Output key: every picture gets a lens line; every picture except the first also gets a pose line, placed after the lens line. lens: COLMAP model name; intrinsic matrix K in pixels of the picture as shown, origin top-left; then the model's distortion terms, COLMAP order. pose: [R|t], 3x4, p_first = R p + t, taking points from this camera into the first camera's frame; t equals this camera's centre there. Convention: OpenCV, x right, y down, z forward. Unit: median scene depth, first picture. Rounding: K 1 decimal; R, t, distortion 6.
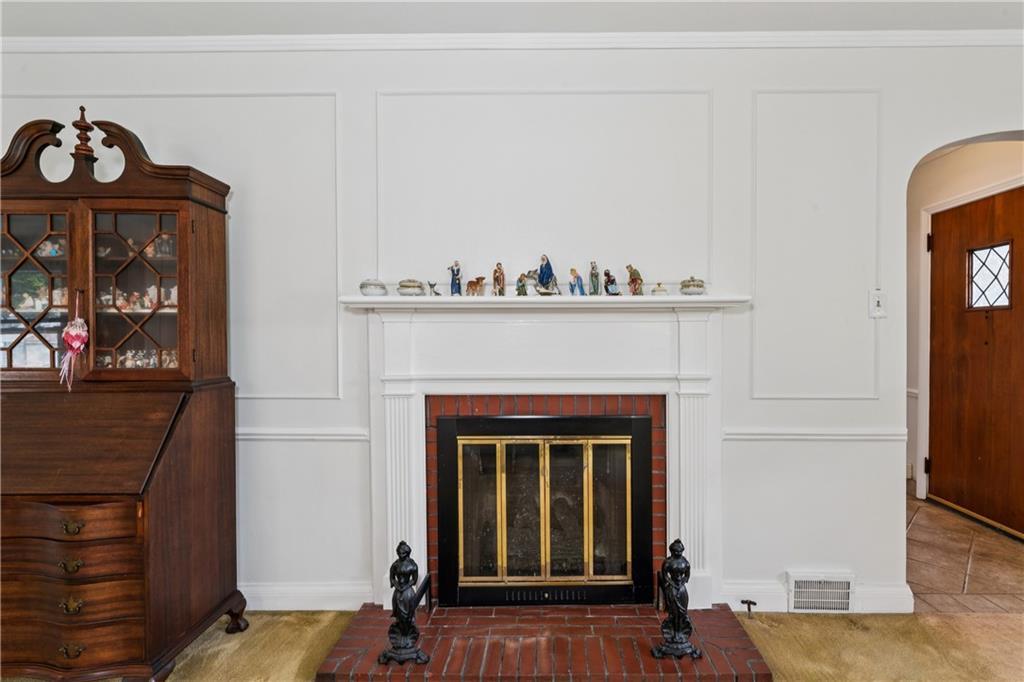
lens RADIAL K [[460.4, 0, 536.8], [0, 460.4, 339.9], [0, 0, 1]] dist [-0.002806, -0.000408]
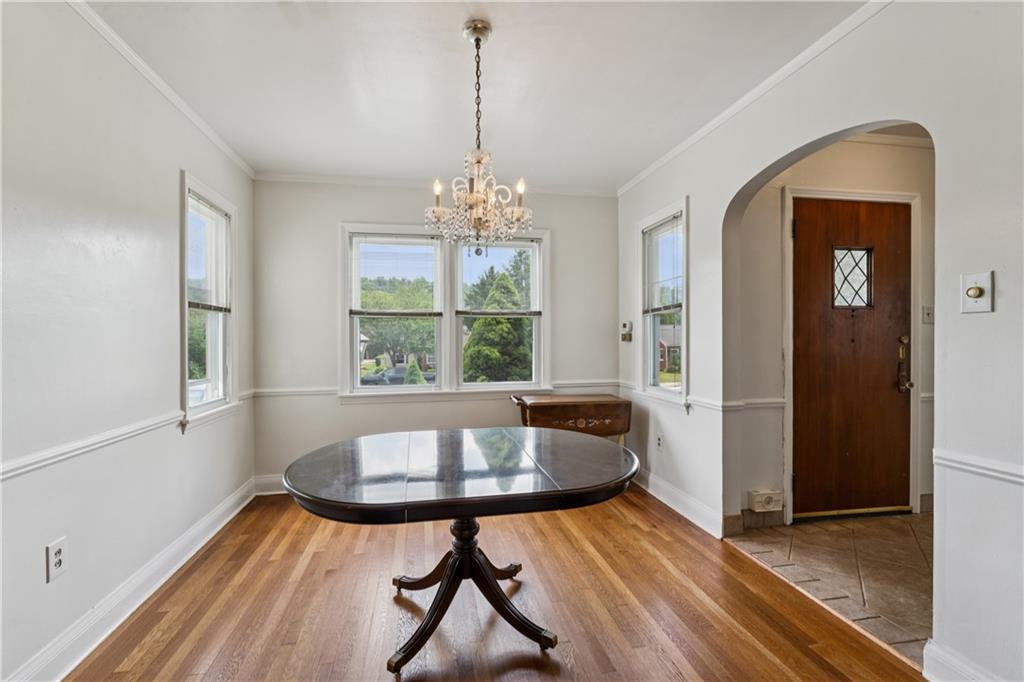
lens RADIAL K [[460.4, 0, 507.5], [0, 460.4, 340.0], [0, 0, 1]] dist [-0.002806, -0.000408]
pose [[-0.190169, 0.001484, 0.981750, 0.103081], [0.028276, 0.999592, 0.003967, -0.020531], [-0.981344, 0.028514, -0.190133, 1.893095]]
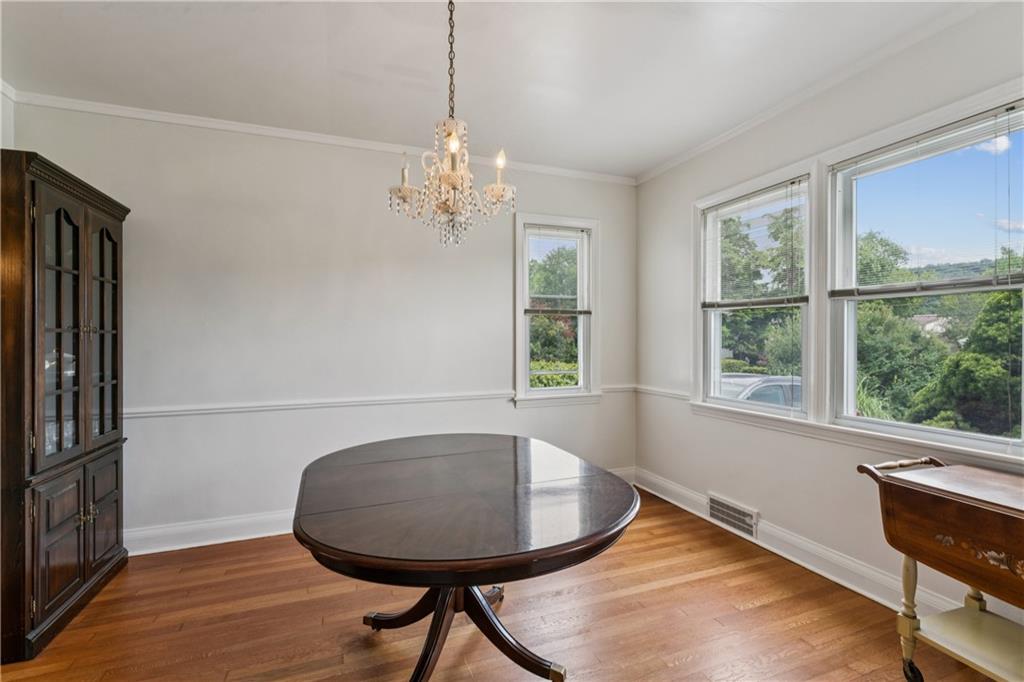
lens RADIAL K [[460.4, 0, 503.7], [0, 460.4, 337.6], [0, 0, 1]] dist [-0.002806, -0.000408]
pose [[0.934330, -0.000937, 0.356409, 0.613253], [0.009056, 0.999736, -0.021112, -0.011936], [-0.356295, 0.022953, 0.934091, 1.261440]]
